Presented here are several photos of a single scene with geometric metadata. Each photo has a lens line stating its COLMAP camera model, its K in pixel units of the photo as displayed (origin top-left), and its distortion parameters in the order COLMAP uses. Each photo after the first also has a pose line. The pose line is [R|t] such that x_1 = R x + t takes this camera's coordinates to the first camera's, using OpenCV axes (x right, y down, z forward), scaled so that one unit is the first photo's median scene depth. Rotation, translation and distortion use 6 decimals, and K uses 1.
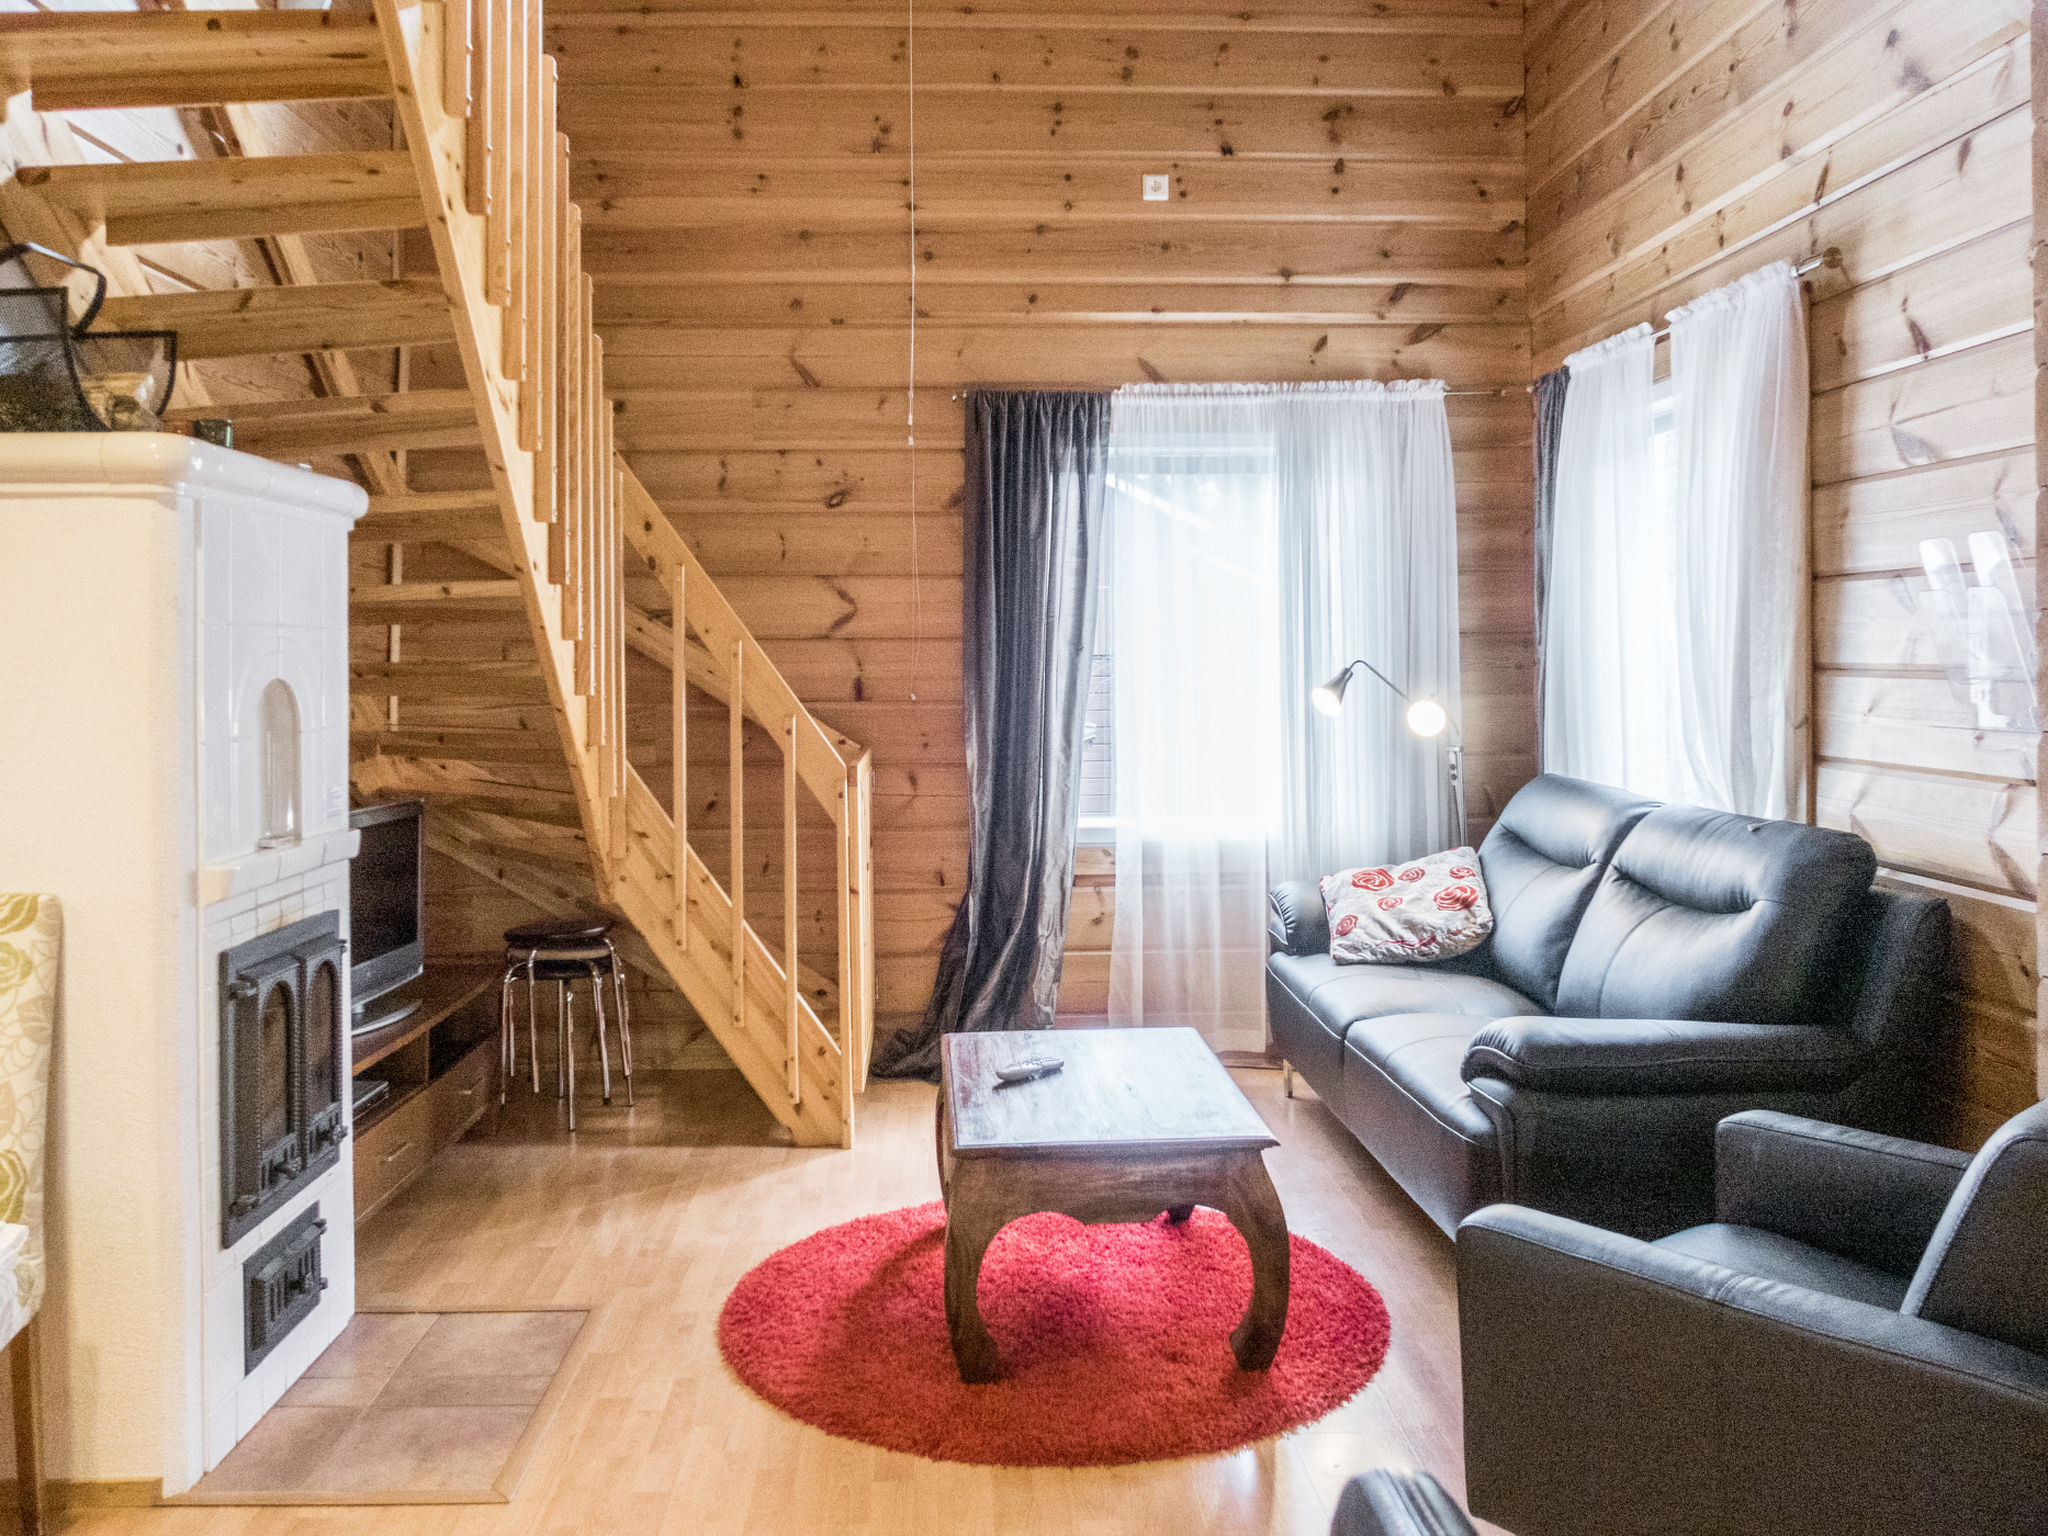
lens RADIAL K [[1610.7, 0, 1023.9], [0, 1610.7, 653.8], [0, 0, 1]] dist [-0.028201, 0.018609]
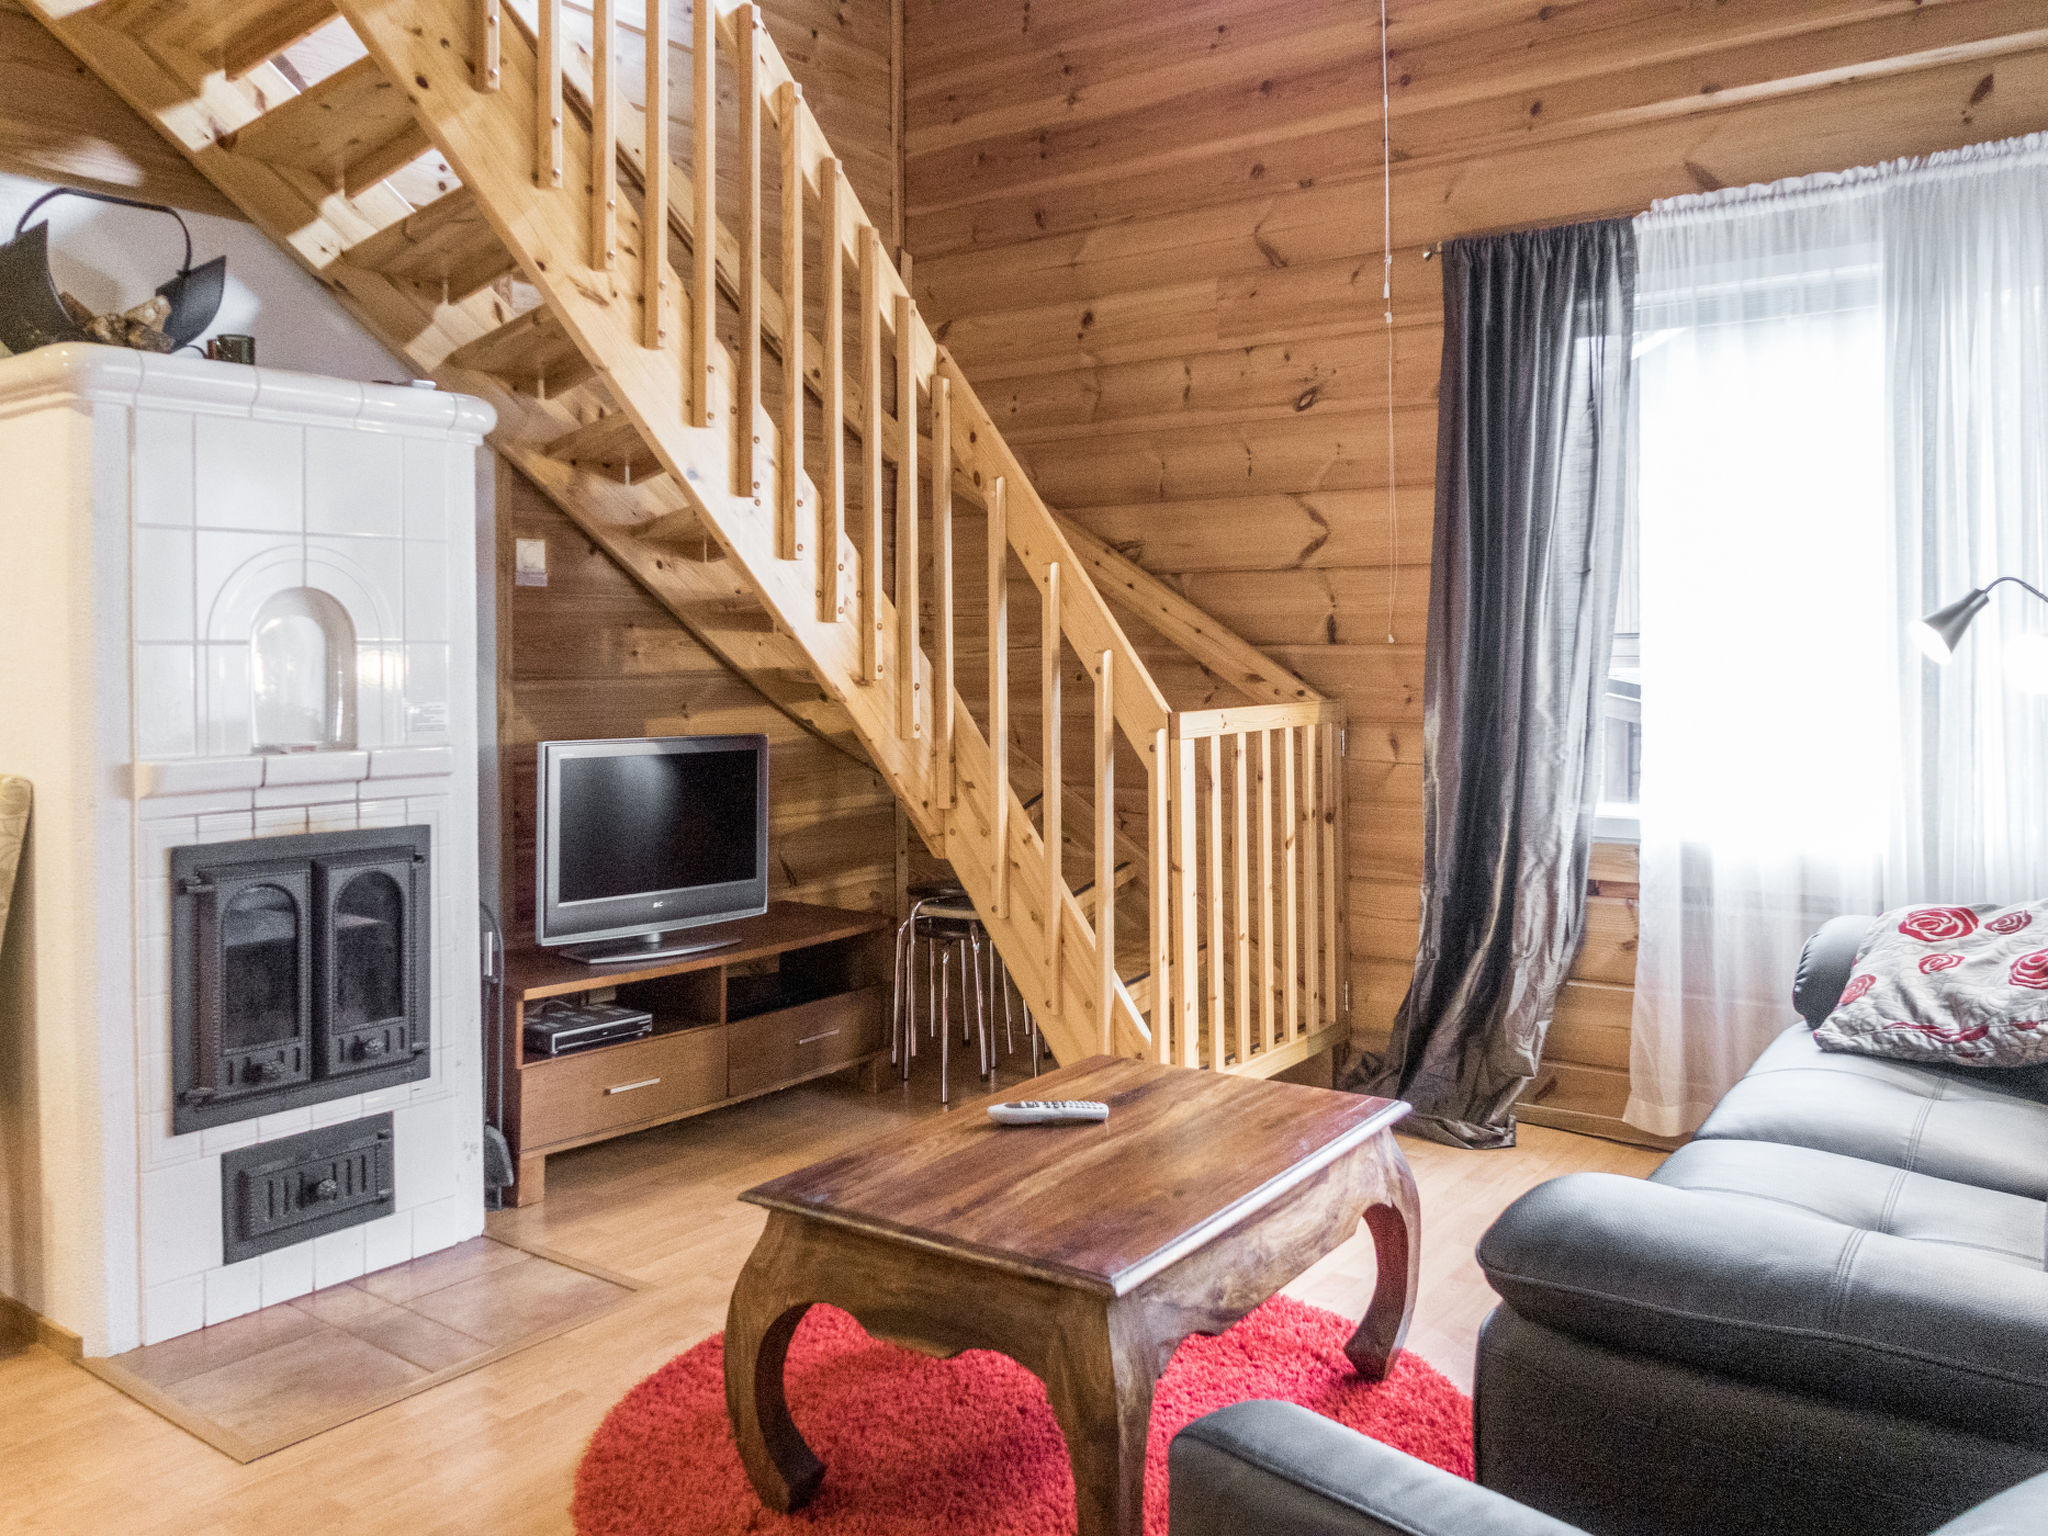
lens RADIAL K [[1610.7, 0, 1023.9], [0, 1610.7, 653.8], [0, 0, 1]] dist [-0.028201, 0.018609]
pose [[0.787250, 0.004627, -0.616616, 0.282218], [0.001622, 0.999953, 0.009574, 0.026536], [0.616631, -0.008537, 0.787206, 0.264093]]
